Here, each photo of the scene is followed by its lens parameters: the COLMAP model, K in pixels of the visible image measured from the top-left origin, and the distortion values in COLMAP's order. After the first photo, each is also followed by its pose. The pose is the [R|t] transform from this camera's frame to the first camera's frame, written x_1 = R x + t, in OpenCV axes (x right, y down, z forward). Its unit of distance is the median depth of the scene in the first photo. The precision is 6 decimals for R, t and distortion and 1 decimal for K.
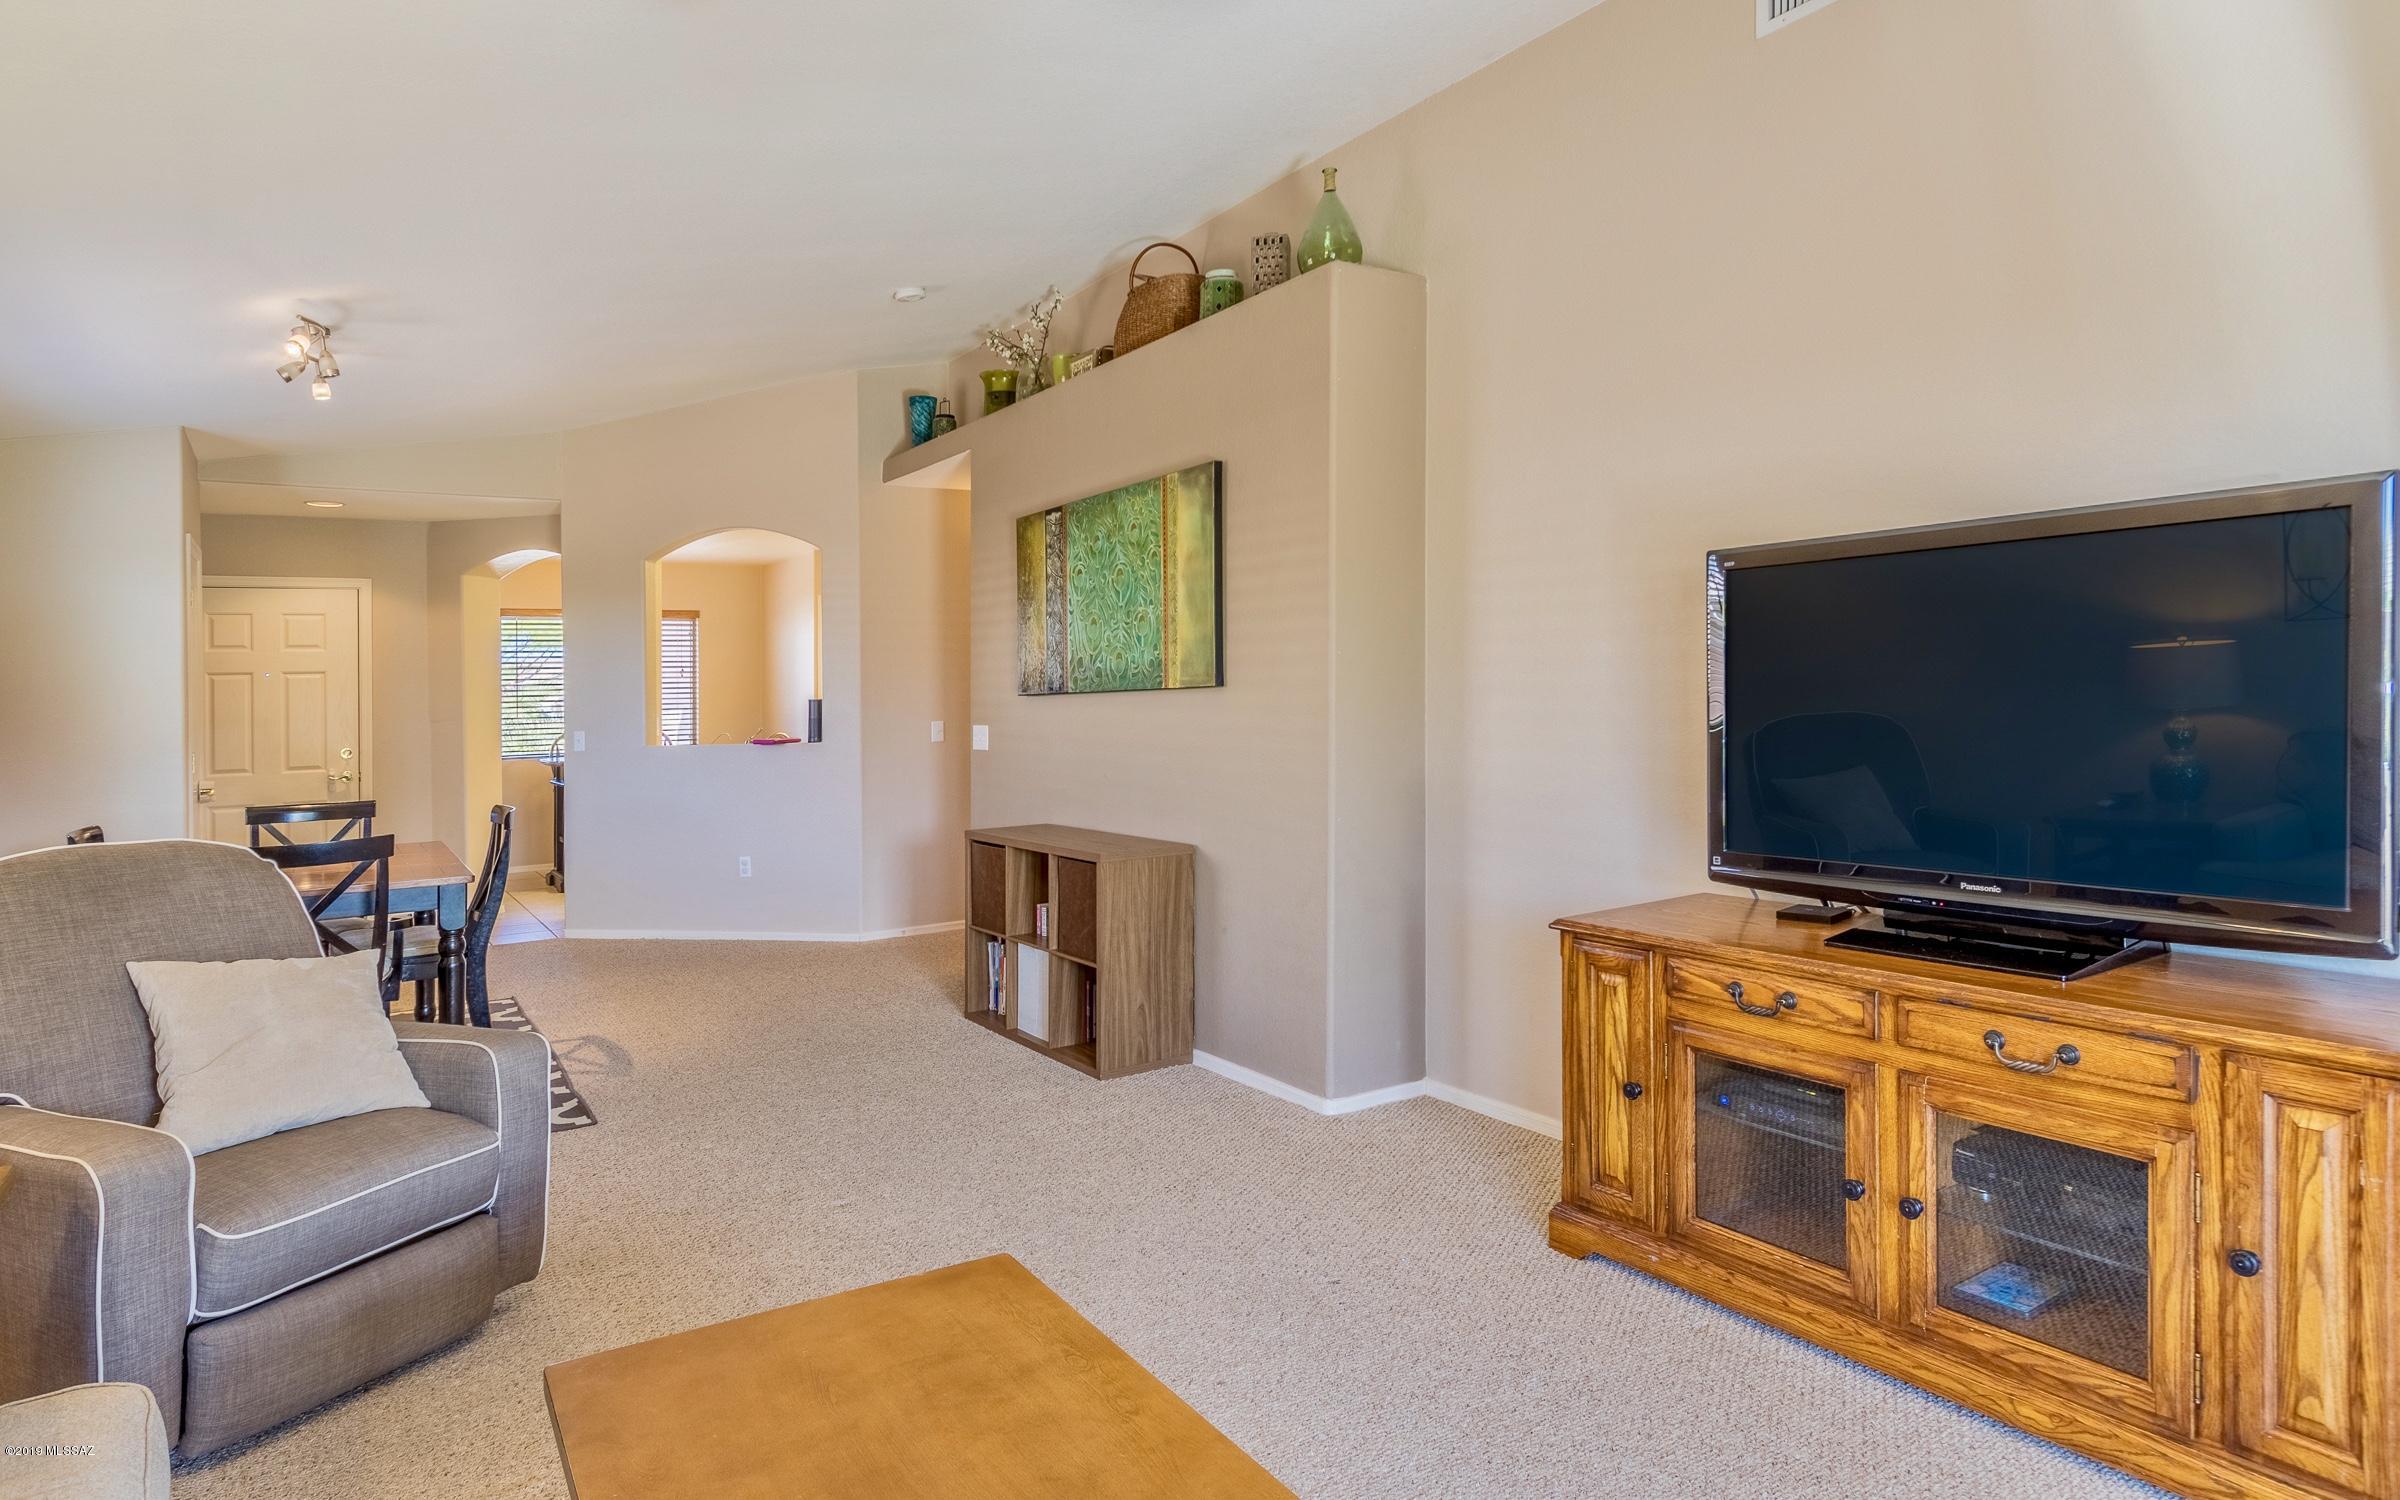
lens RADIAL K [[1370.6, 0, 1194.7], [0, 1370.6, 738.5], [0, 0, 1]] dist [-0.002141, -0.000276]
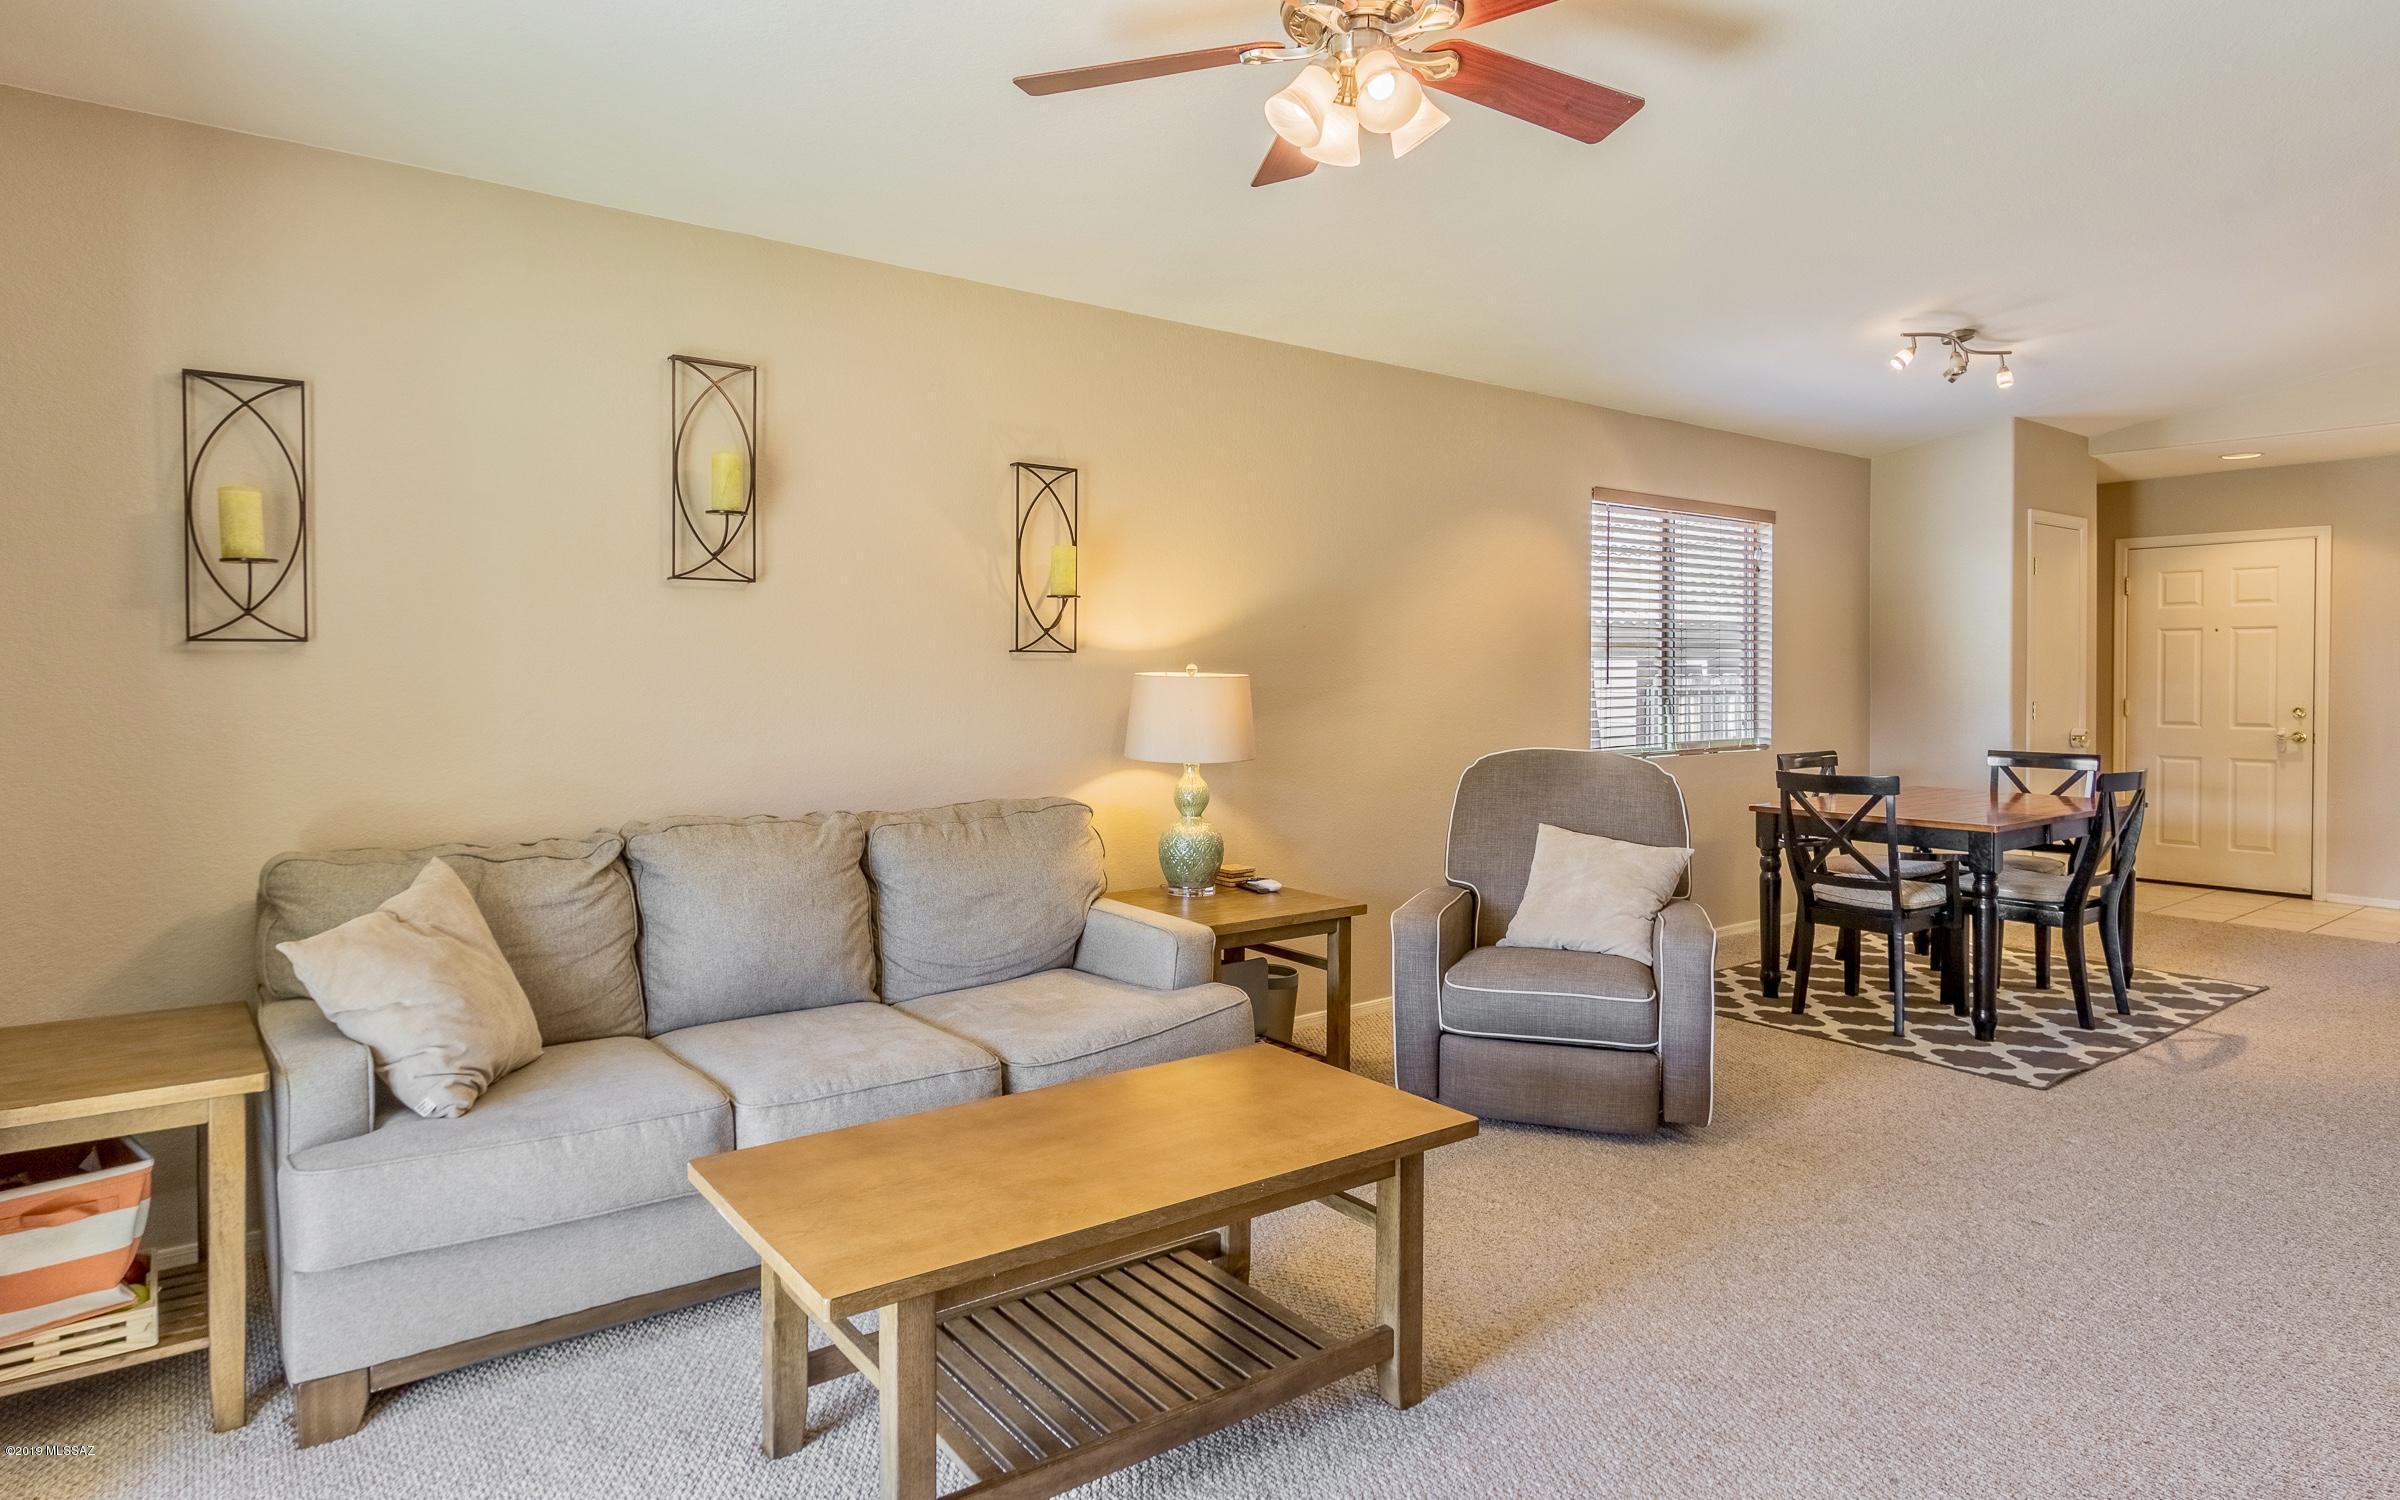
lens RADIAL K [[1370.6, 0, 1167.8], [0, 1370.6, 670.8], [0, 0, 1]] dist [-0.002141, -0.000276]
pose [[0.070691, 0.022975, -0.997234, 0.491255], [-0.036112, 0.999138, 0.020459, -0.017101], [0.996844, 0.034566, 0.071460, 0.291036]]
